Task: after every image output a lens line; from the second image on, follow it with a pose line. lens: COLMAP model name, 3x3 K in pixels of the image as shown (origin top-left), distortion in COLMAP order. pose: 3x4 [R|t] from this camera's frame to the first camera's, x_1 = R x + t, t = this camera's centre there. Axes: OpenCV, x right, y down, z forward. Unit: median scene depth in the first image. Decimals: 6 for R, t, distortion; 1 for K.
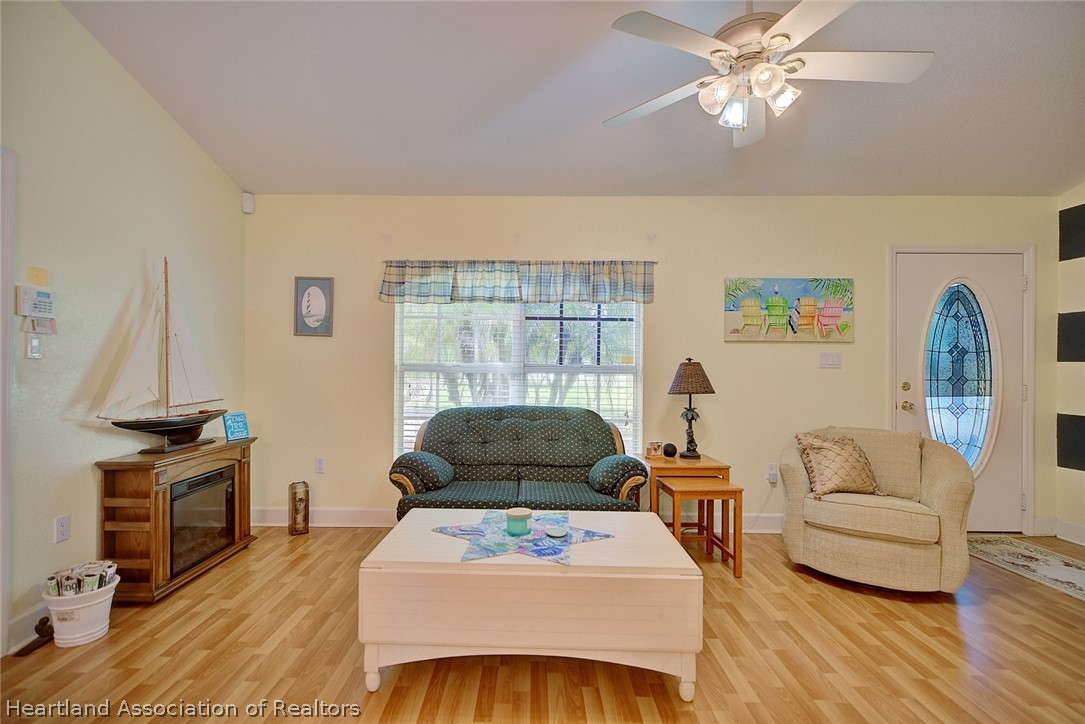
lens RADIAL K [[515.0, 0, 522.1], [0, 515.0, 364.6], [0, 0, 1]] dist [-0.003672, -0.000884]
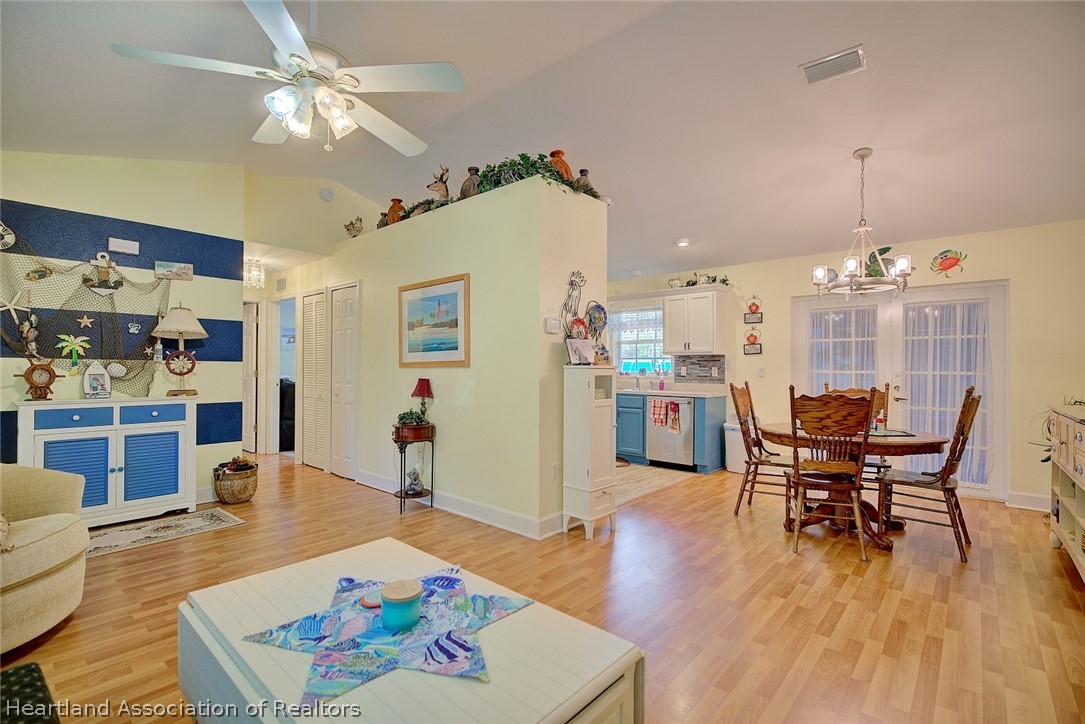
lens RADIAL K [[492.9, 0, 544.3], [0, 492.9, 364.0], [0, 0, 1]] dist [-0.003528, -0.000309]
pose [[-0.767076, -0.007494, 0.641513, -0.319133], [-0.011718, 0.999929, -0.002331, -0.001450], [-0.641449, -0.009305, -0.767109, 0.798978]]
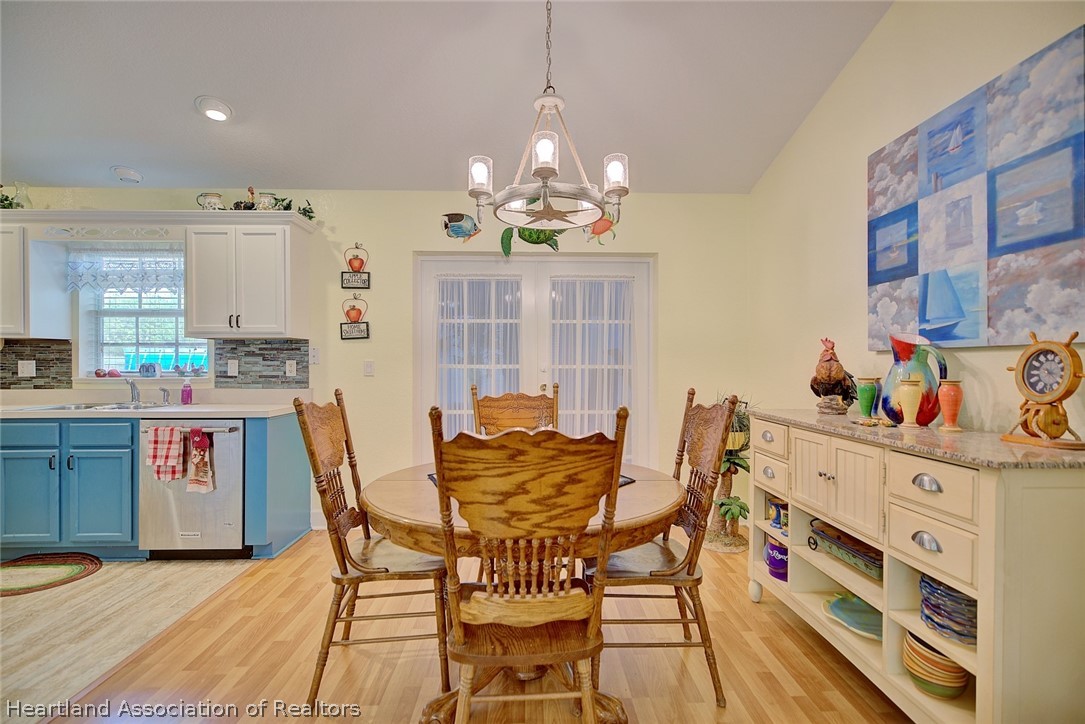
lens RADIAL K [[496.7, 0, 544.2], [0, 496.7, 363.8], [0, 0, 1]] dist [-0.004127, -0.000170]
pose [[-0.998364, -0.007491, -0.056689, -0.138004], [-0.007643, 0.999968, 0.002456, -0.000995], [0.056669, 0.002885, -0.998389, 0.165814]]
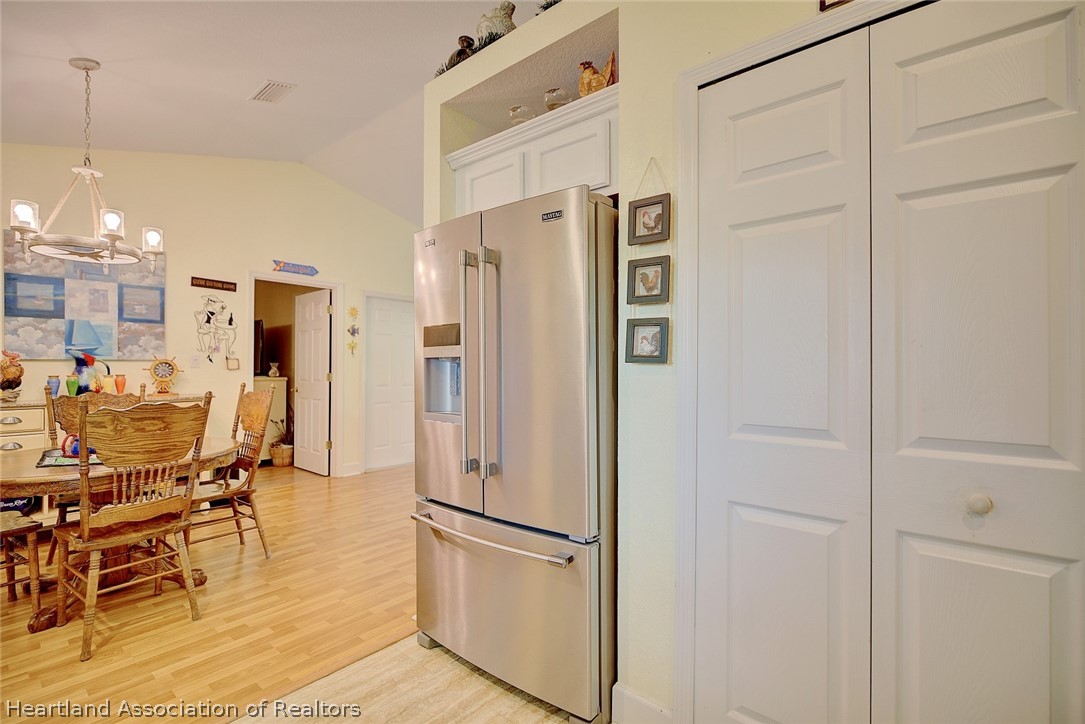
lens RADIAL K [[492.9, 0, 544.3], [0, 492.9, 364.0], [0, 0, 1]] dist [-0.003528, -0.000309]
pose [[0.778980, -0.011810, -0.626938, 0.788614], [0.007574, 0.999927, -0.009424, 0.006549], [0.627003, 0.002593, 0.779012, -0.516969]]
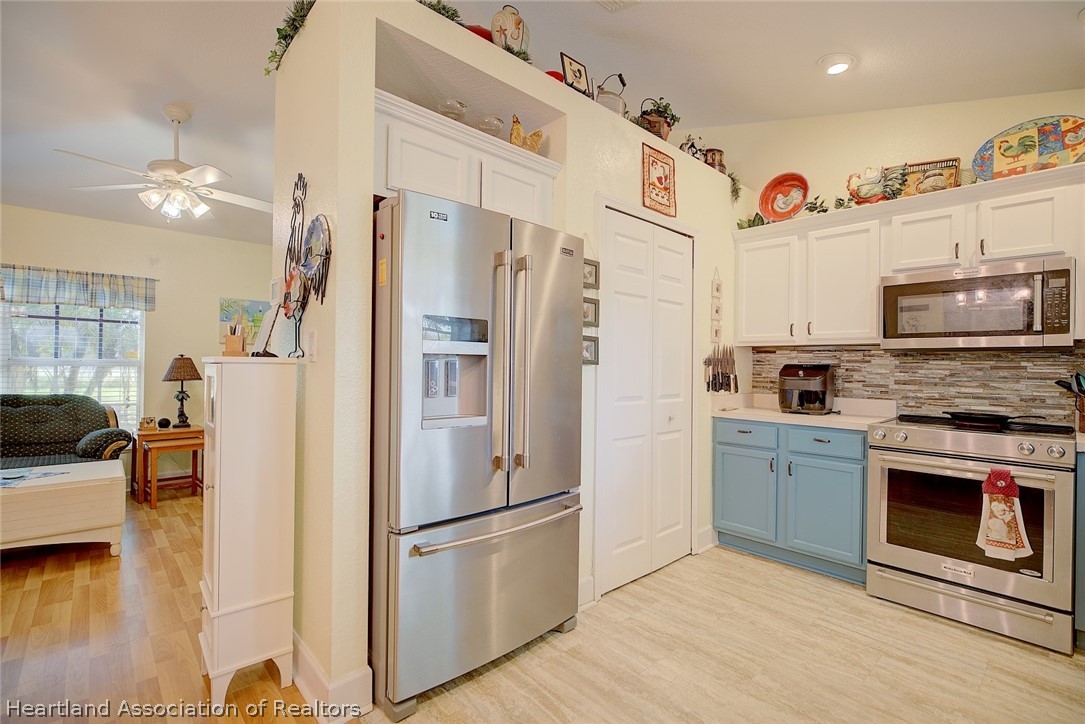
lens RADIAL K [[492.9, 0, 544.3], [0, 492.9, 364.0], [0, 0, 1]] dist [-0.003528, -0.000309]
pose [[0.718480, 0.005251, 0.695527, 0.101177], [-0.009012, 0.999958, 0.001760, 0.001404], [-0.695489, -0.007532, 0.718498, -0.568224]]
